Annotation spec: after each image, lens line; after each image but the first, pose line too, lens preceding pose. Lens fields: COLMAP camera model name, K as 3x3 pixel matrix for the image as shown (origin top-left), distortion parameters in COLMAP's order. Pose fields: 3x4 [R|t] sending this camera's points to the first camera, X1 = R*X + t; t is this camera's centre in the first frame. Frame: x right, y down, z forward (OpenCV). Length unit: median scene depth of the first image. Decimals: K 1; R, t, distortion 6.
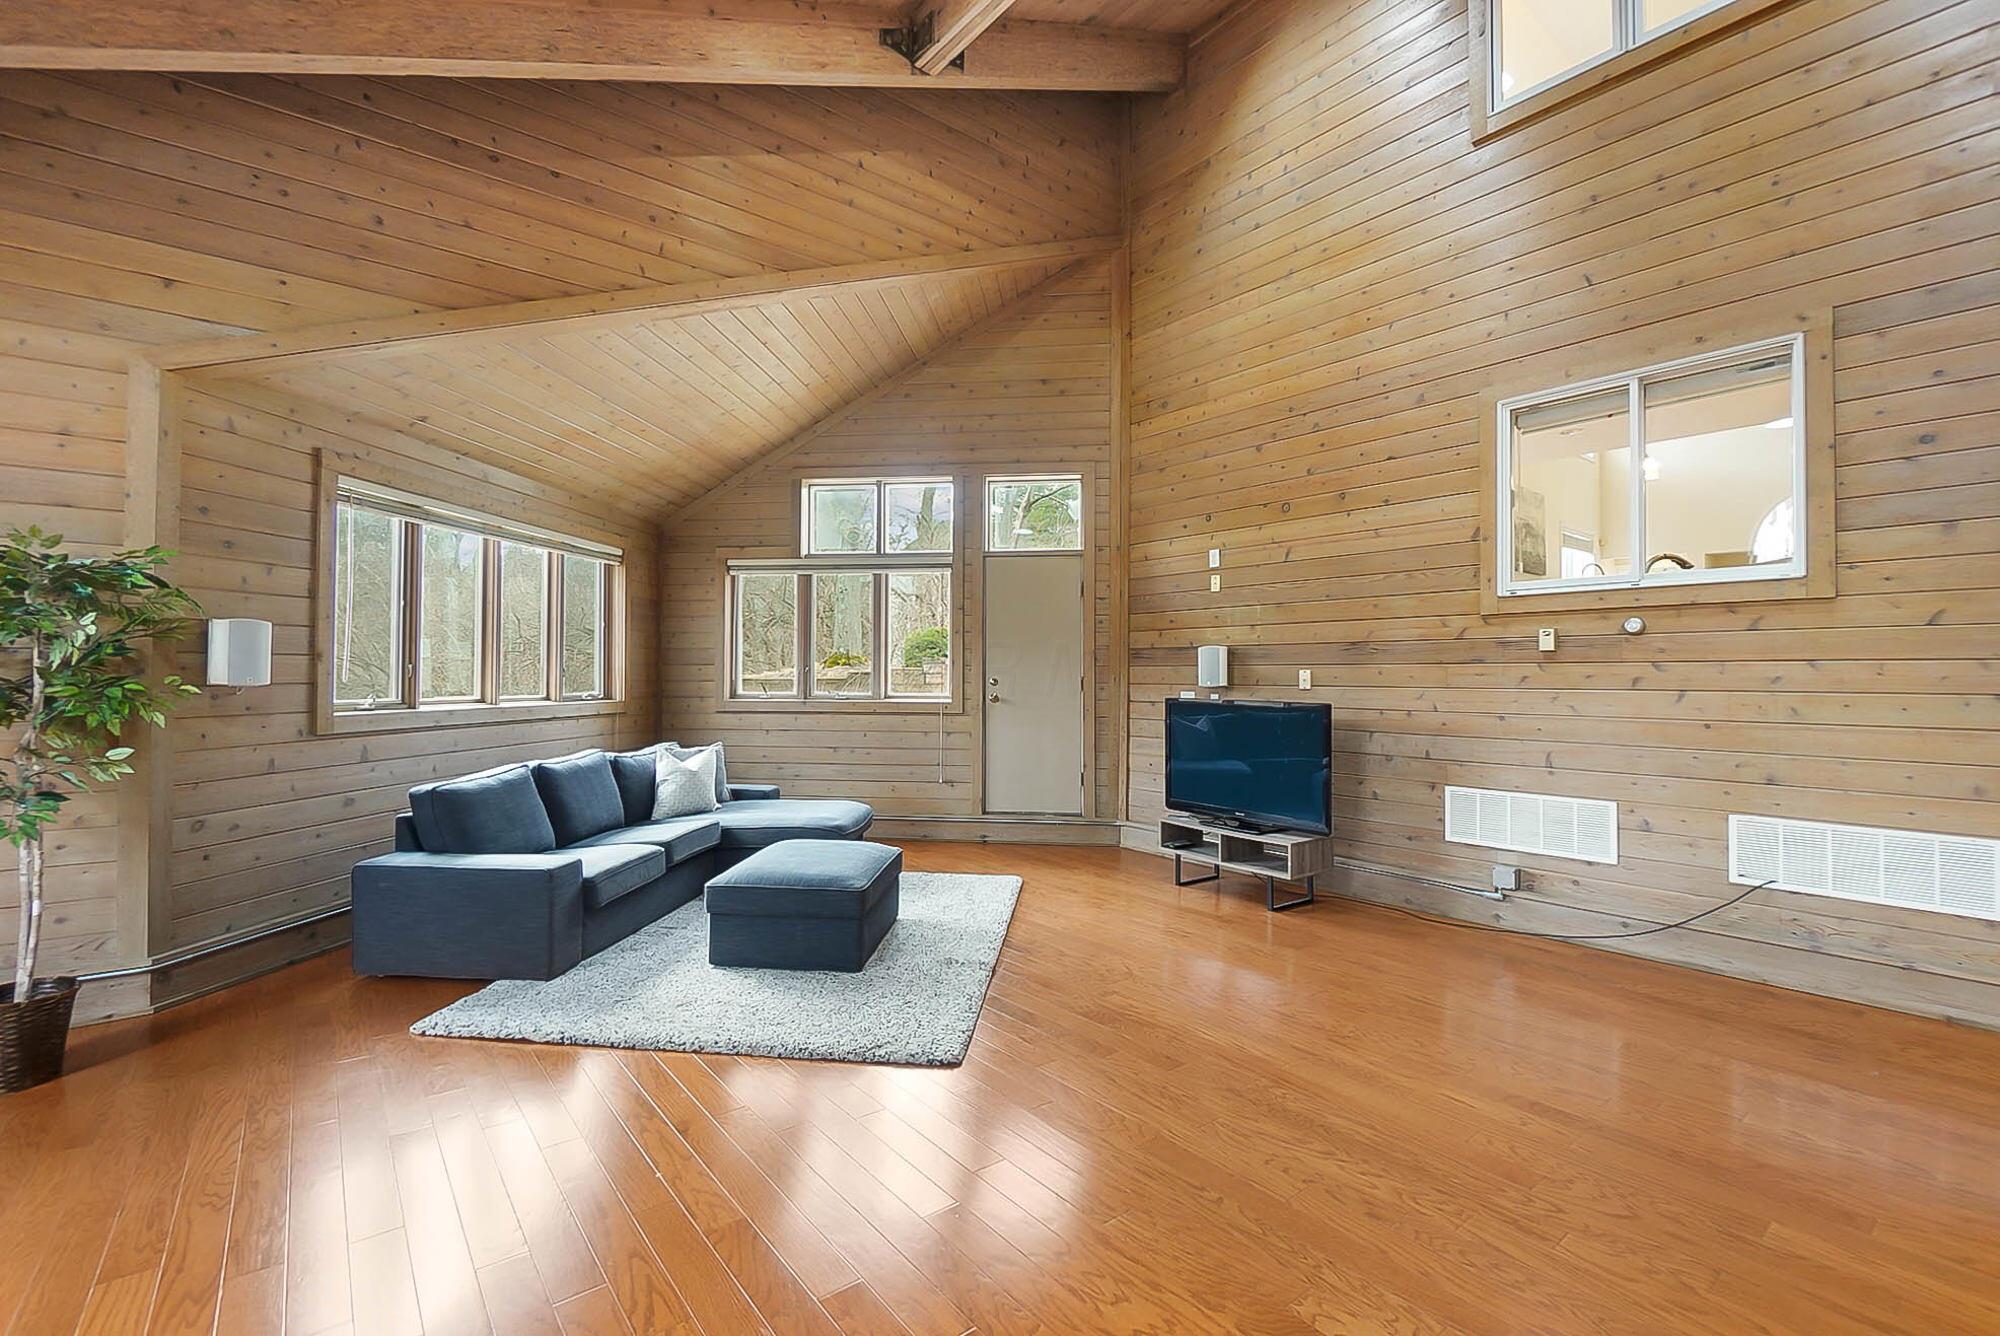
lens RADIAL K [[871.6, 0, 1000.0], [0, 871.6, 668.0], [0, 0, 1]] dist [-0.002550, -0.000753]
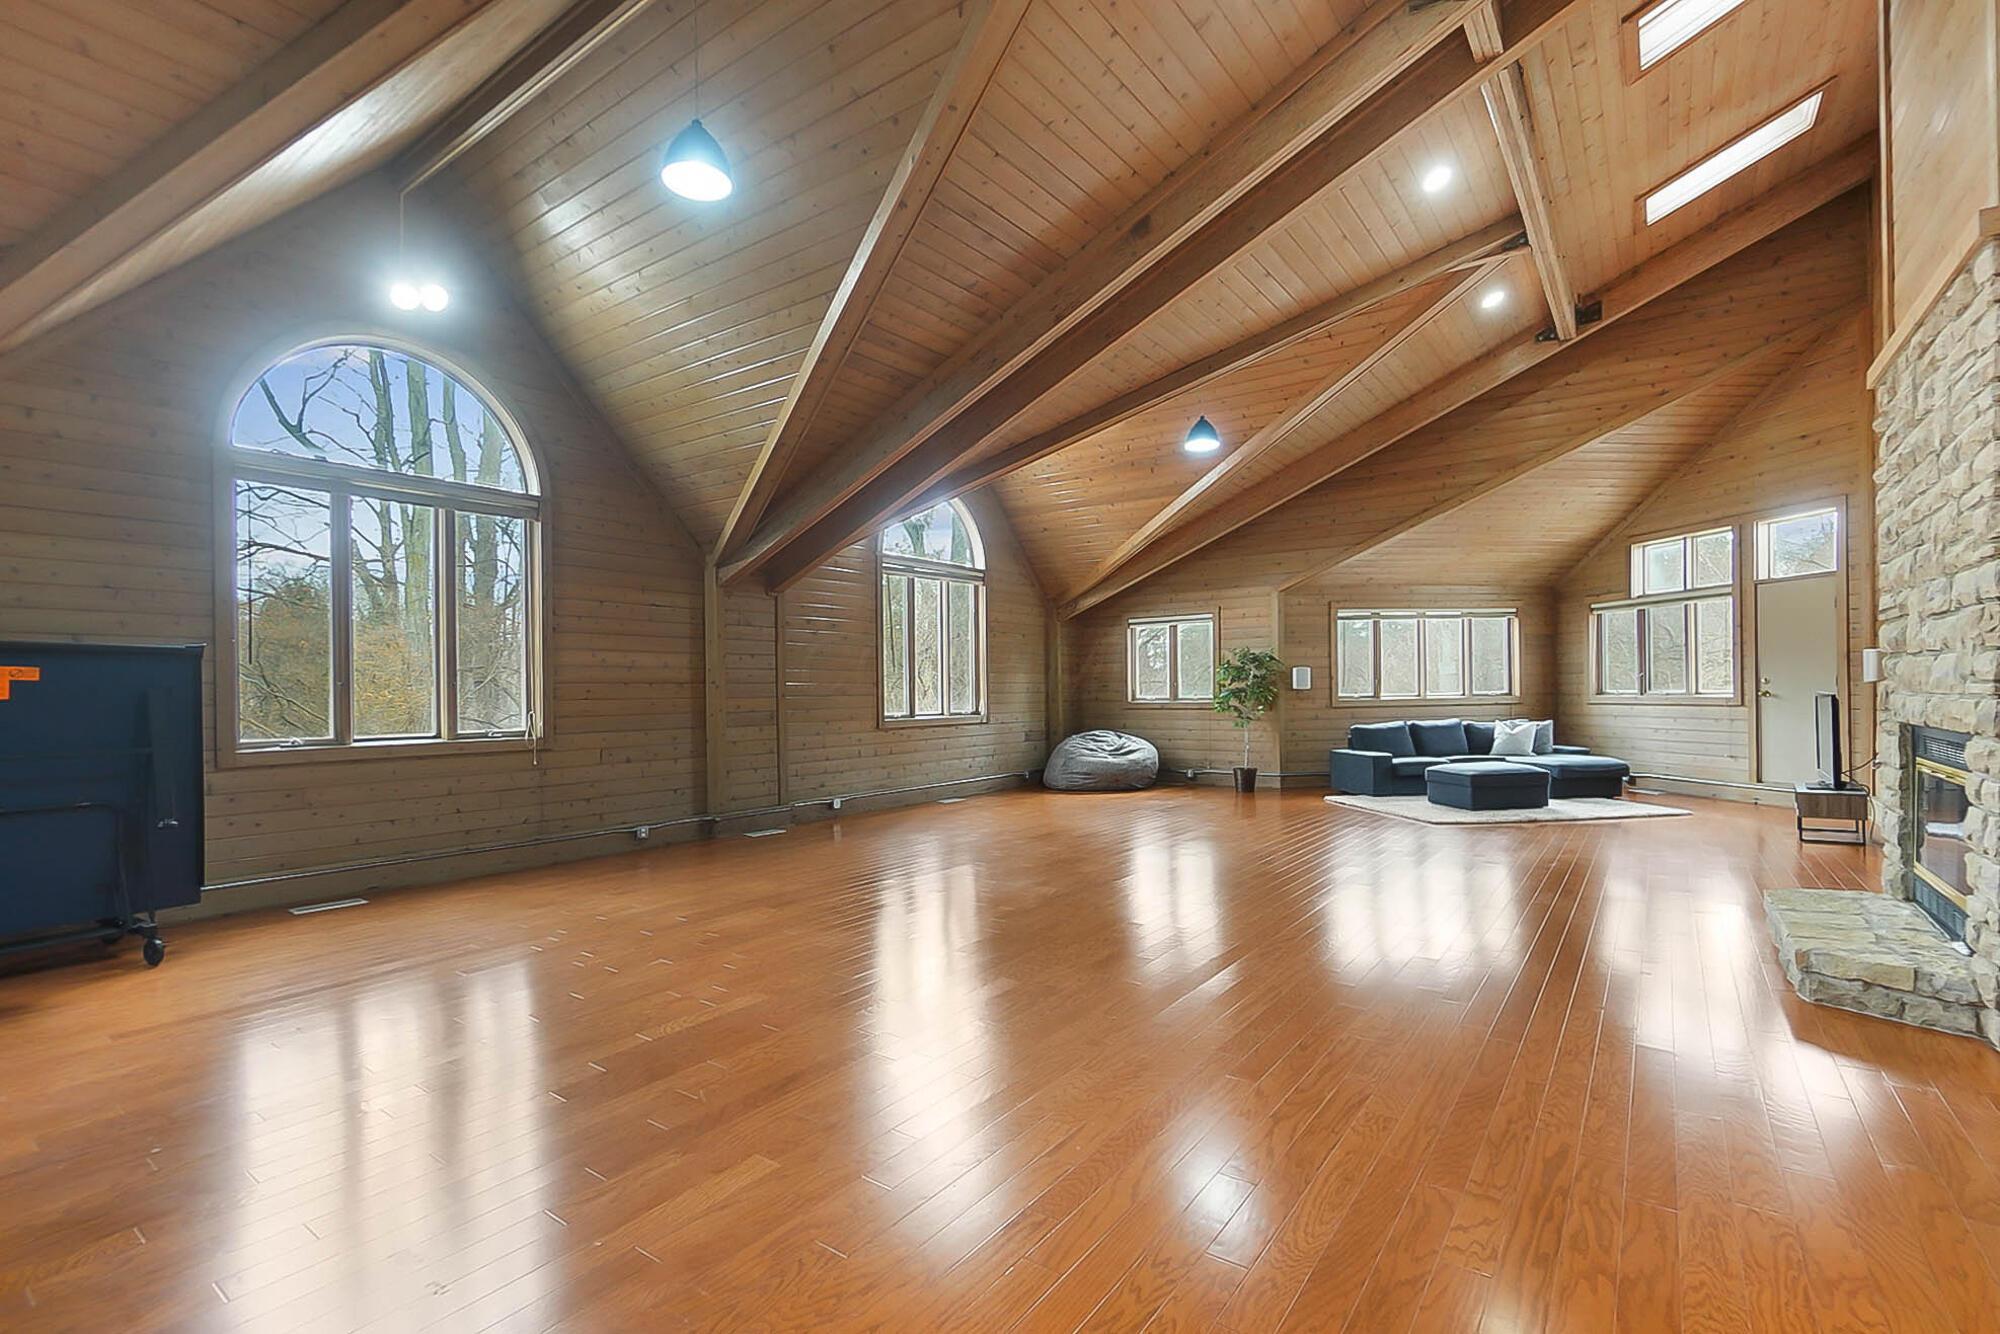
lens RADIAL K [[908.6, 0, 987.7], [0, 908.6, 697.1], [0, 0, 1]] dist [0.000509, -0.000183]
pose [[0.256450, -0.002323, -0.966555, 1.334861], [0.027244, 0.999617, 0.004826, 0.002416], [0.966173, -0.027570, 0.256415, -0.611057]]
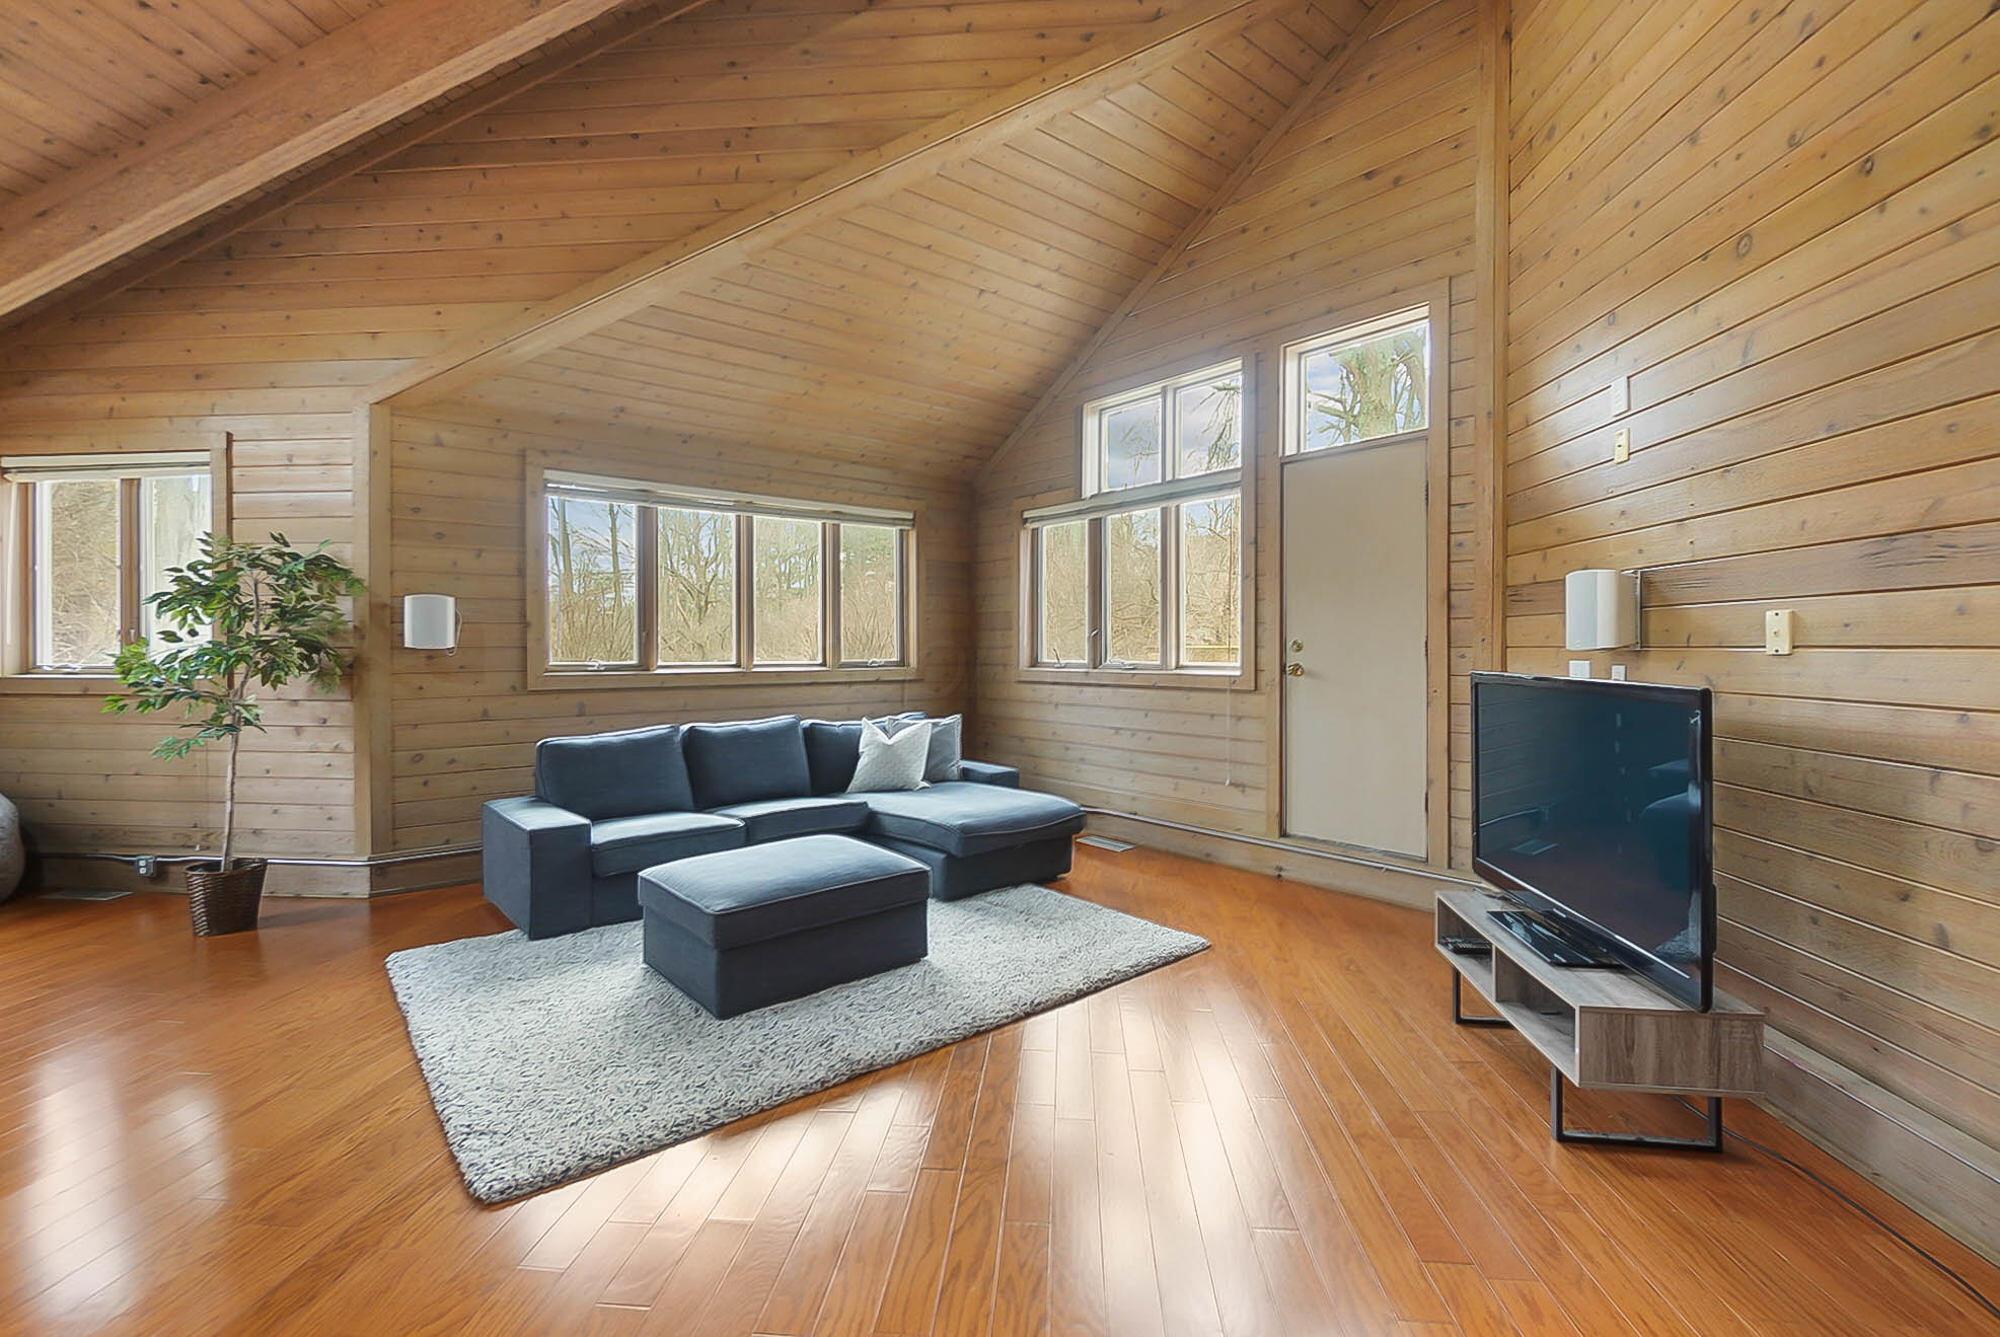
lens RADIAL K [[877.4, 0, 988.0], [0, 877.4, 660.3], [0, 0, 1]] dist [-0.002193, -0.000290]
pose [[0.720819, 0.004489, -0.693109, 0.396543], [0.010735, 0.999787, 0.017639, 0.016445], [0.693040, -0.020155, 0.720617, 0.451216]]
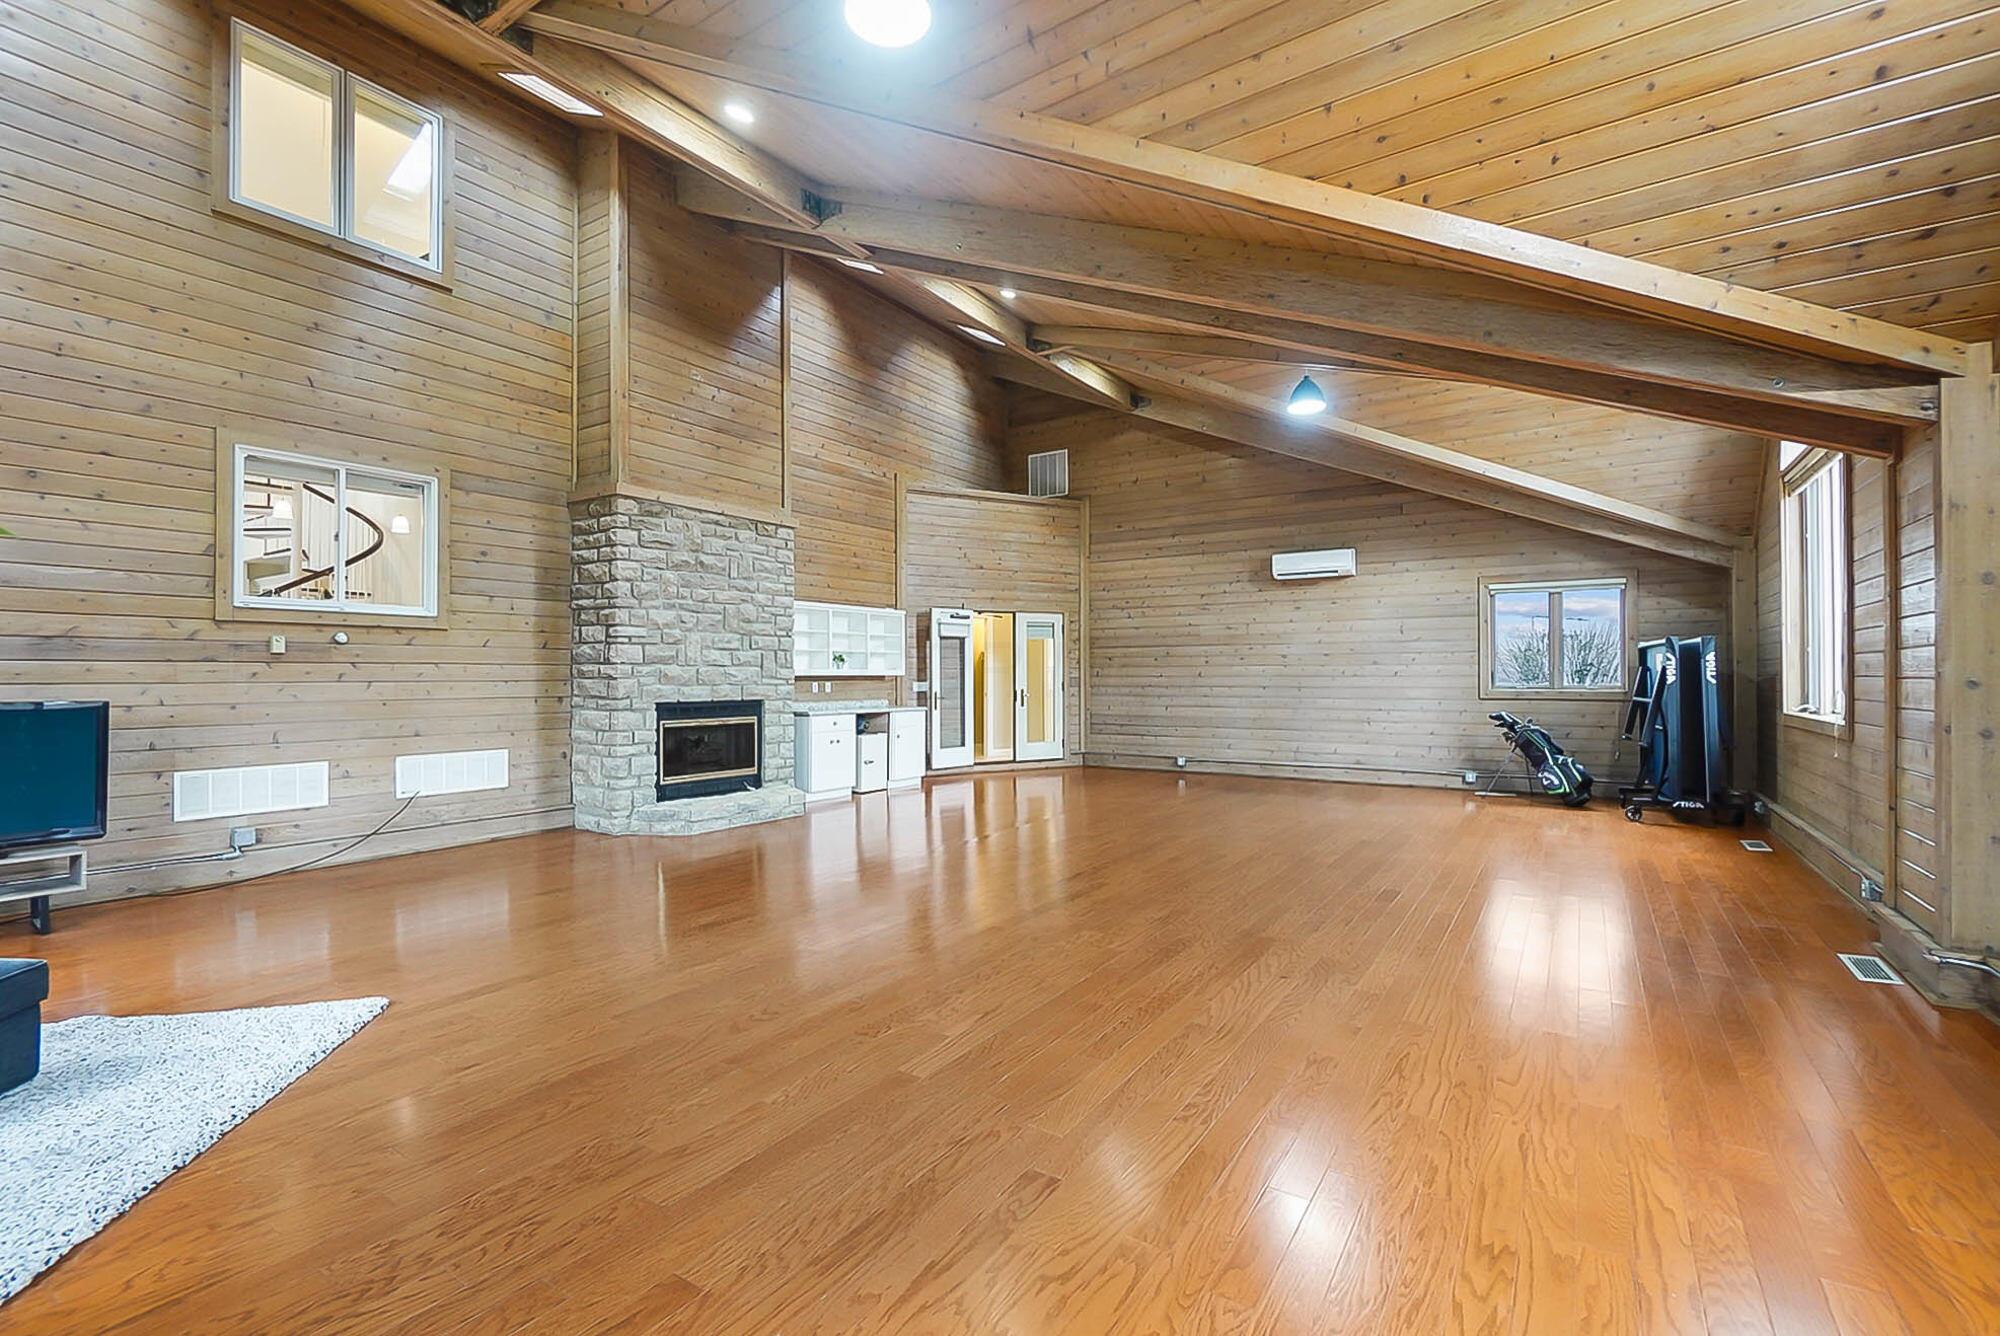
lens RADIAL K [[877.4, 0, 988.0], [0, 877.4, 659.8], [0, 0, 1]] dist [-0.002193, -0.000290]
pose [[-0.300897, 0.011436, 0.953588, -0.797870], [-0.010691, 0.999825, -0.015364, -0.000549], [-0.953597, -0.014818, -0.300722, 0.331319]]
